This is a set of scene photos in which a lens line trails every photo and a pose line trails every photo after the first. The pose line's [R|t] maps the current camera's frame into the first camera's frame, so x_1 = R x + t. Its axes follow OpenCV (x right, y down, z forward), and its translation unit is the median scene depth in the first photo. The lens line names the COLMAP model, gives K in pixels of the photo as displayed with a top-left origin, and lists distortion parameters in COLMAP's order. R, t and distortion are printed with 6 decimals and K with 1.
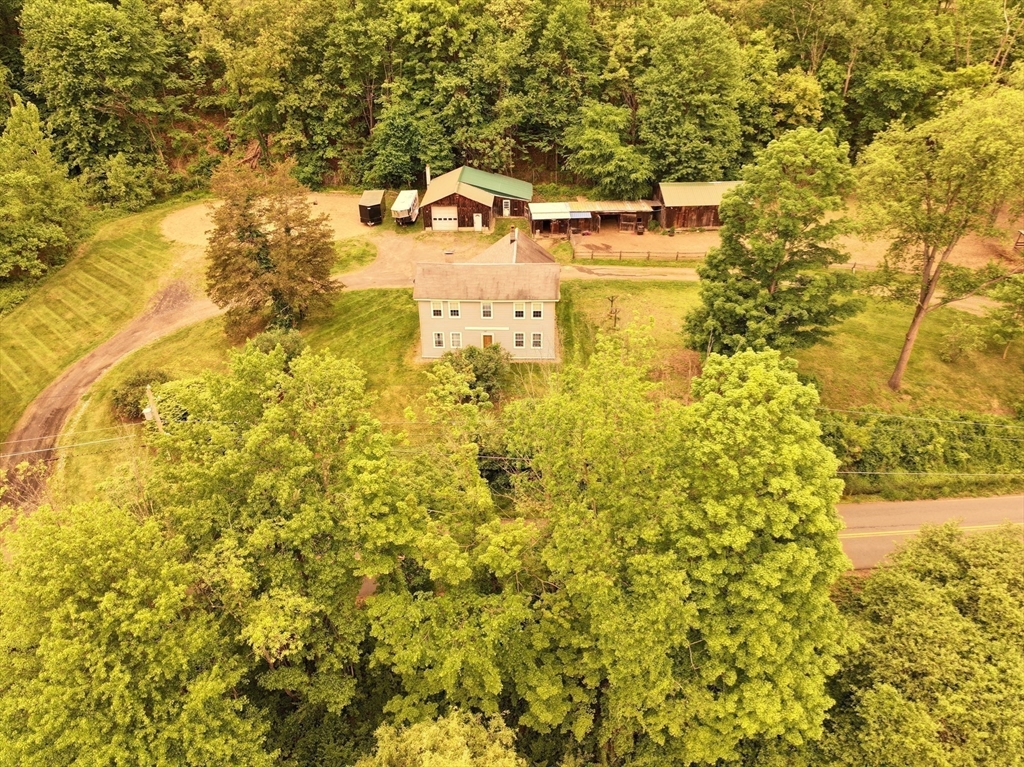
lens RADIAL K [[720.6, 0, 516.4], [0, 720.6, 383.7], [0, 0, 1]] dist [-0.004948, 0.018610]
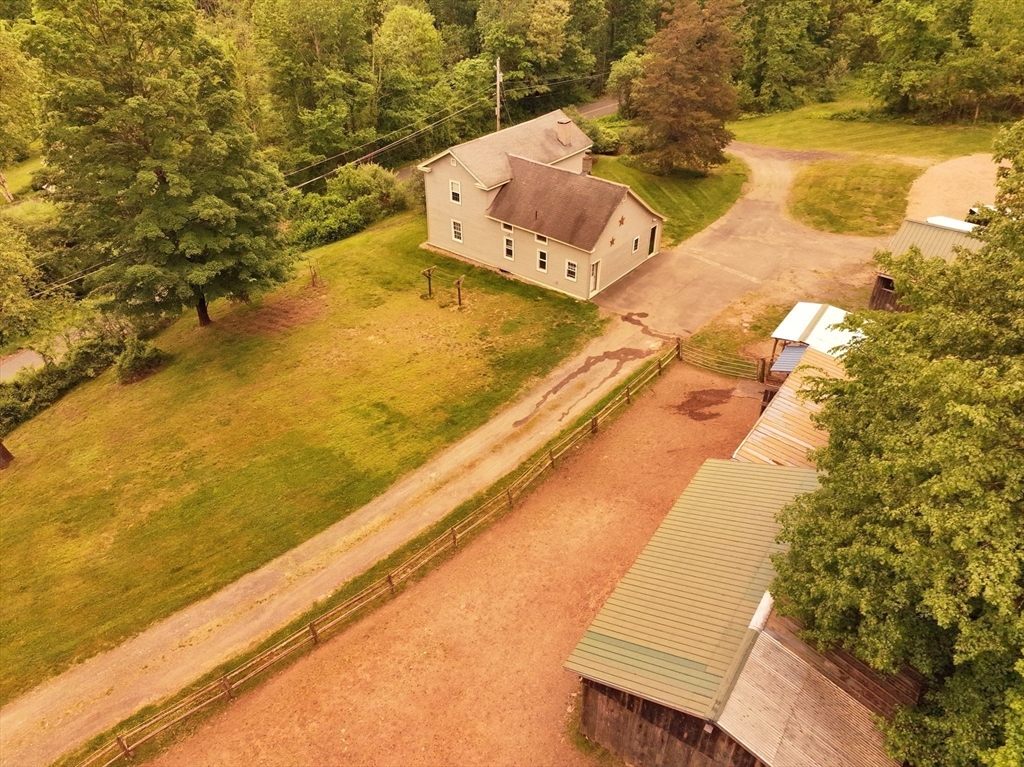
lens RADIAL K [[720.6, 0, 513.7], [0, 720.6, 383.7], [0, 0, 1]] dist [-0.004948, 0.018610]
pose [[-0.610481, 0.466796, -0.639855, 0.438120], [-0.414461, 0.500150, 0.760310, -0.457969], [0.674933, 0.729350, -0.111864, 0.919403]]
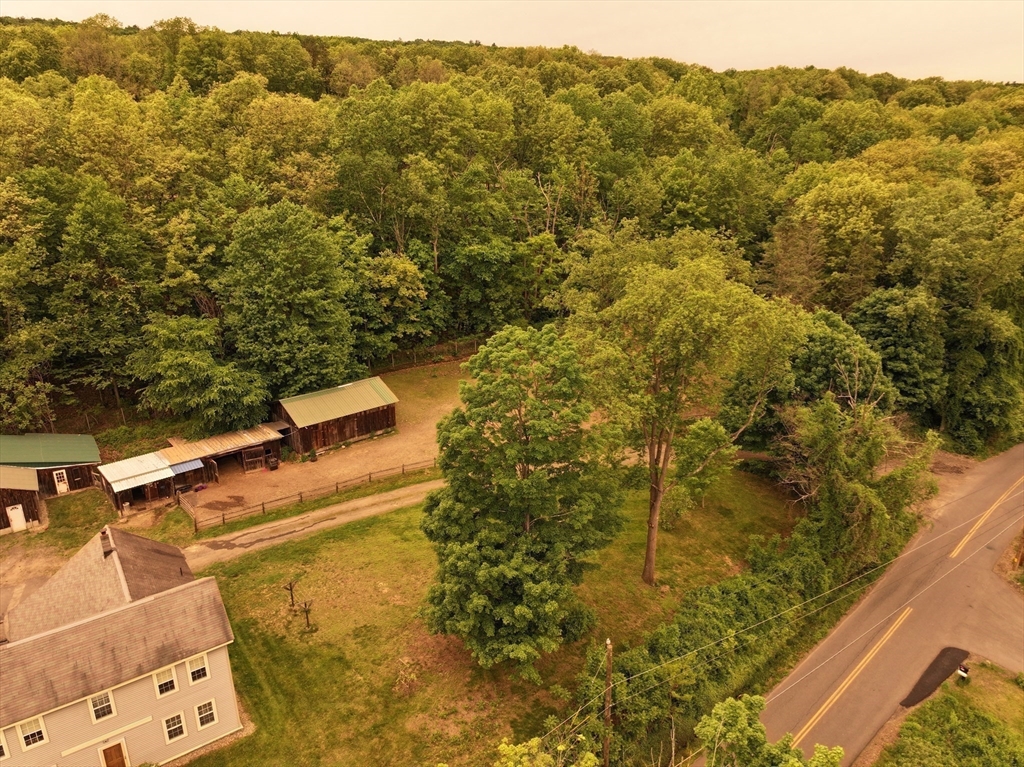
lens RADIAL K [[720.6, 0, 516.3], [0, 720.6, 384.7], [0, 0, 1]] dist [-0.004948, 0.018610]
pose [[0.803753, -0.196233, 0.561670, -0.033590], [0.314882, 0.941291, -0.121737, -0.115950], [-0.504807, 0.274706, 0.818356, 0.214854]]
